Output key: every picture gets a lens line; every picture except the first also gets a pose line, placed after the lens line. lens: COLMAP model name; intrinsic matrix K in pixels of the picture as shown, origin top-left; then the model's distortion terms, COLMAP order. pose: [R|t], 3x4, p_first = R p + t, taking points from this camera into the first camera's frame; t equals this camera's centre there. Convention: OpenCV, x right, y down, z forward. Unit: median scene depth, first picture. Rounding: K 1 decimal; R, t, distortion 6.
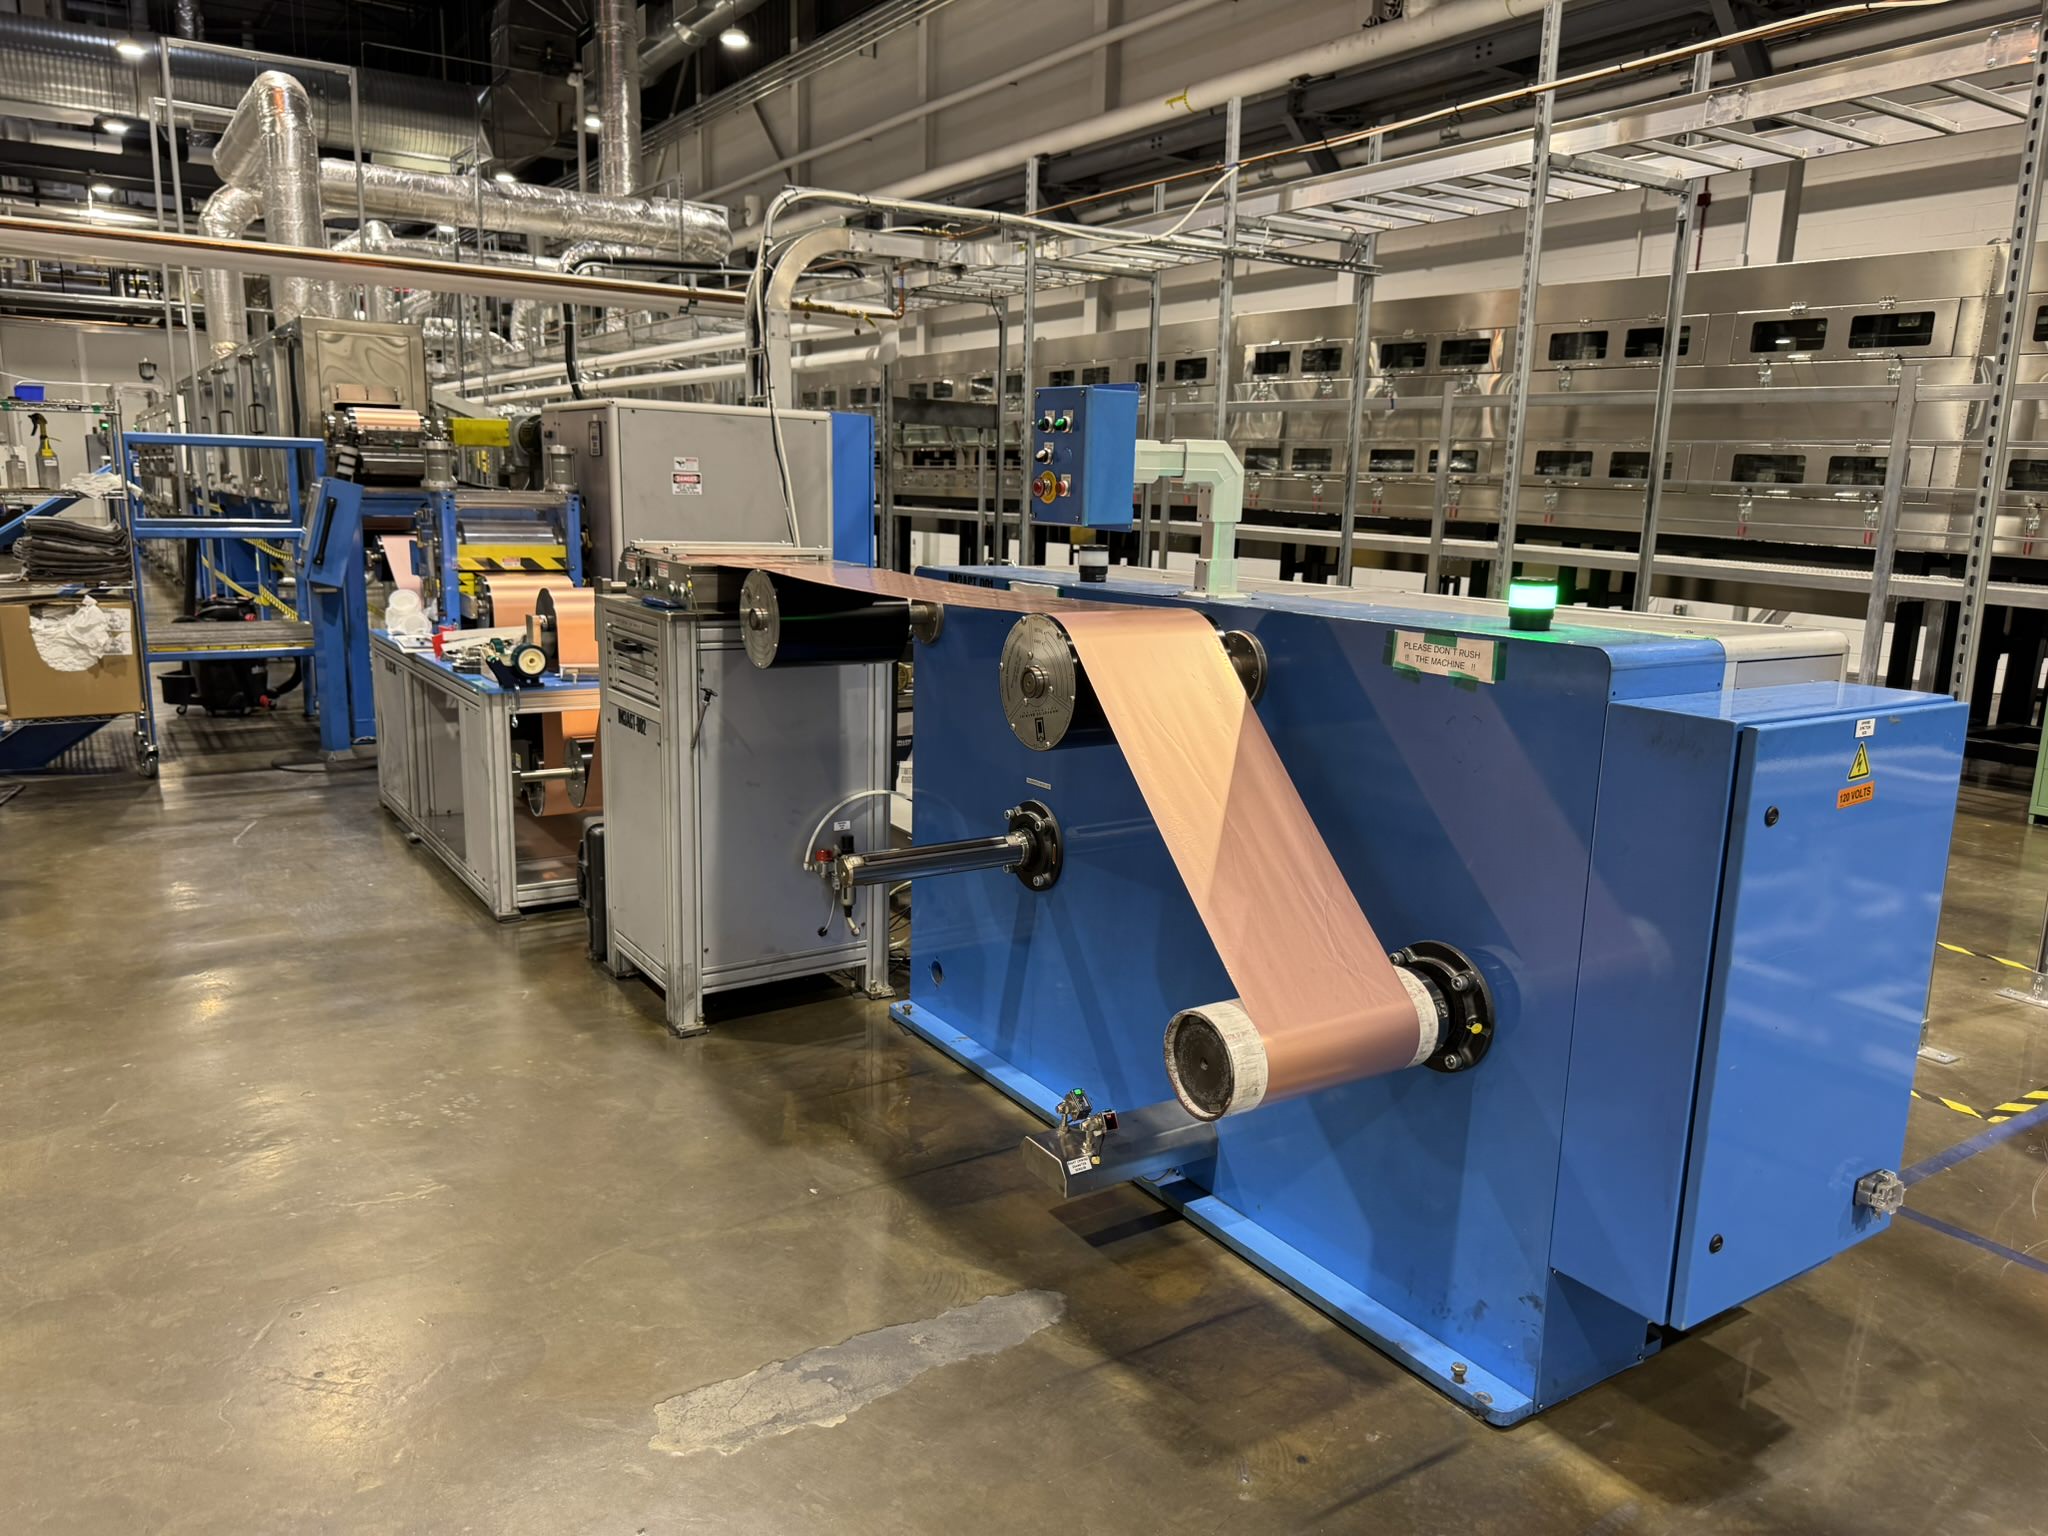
lens RADIAL K [[1443.6, 0, 1025.0], [0, 1443.6, 761.7], [0, 0, 1]] dist [0.032401, -0.053175]
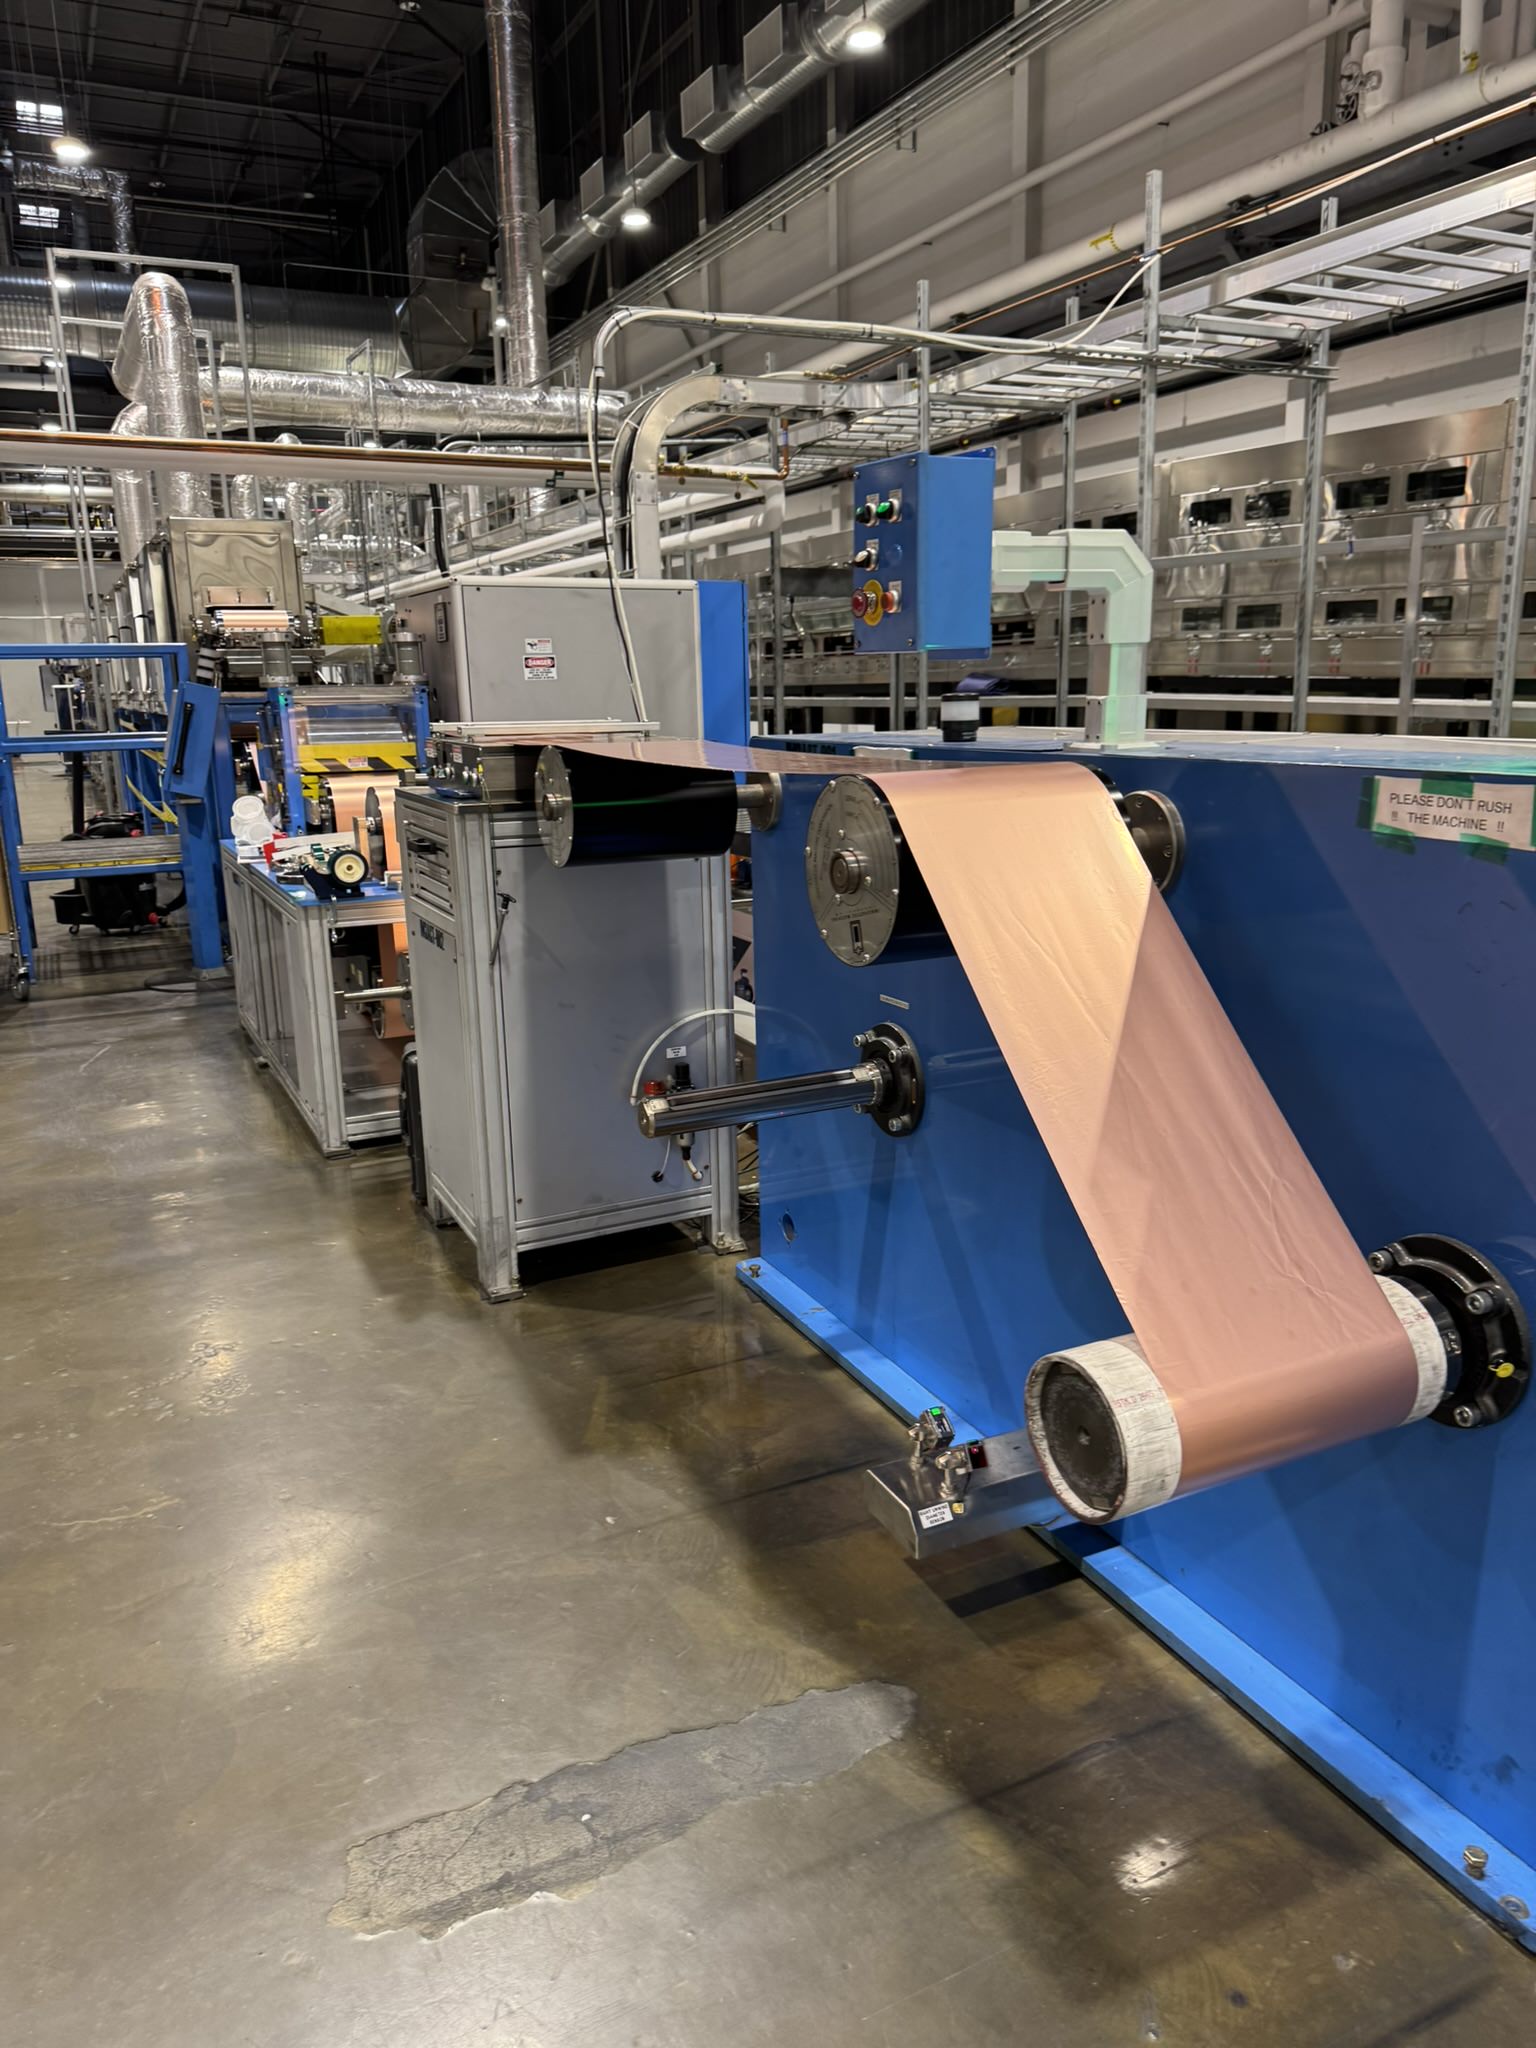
lens RADIAL K [[1443.6, 0, 768.0], [0, 1443.6, 1024.0], [0, 0, 1]] dist [0.032401, -0.053175]
pose [[0.991049, -0.016502, -0.132471, 0.039329], [0.022307, 0.998849, 0.042457, -0.006728], [0.131618, -0.045032, 0.990277, 0.180312]]
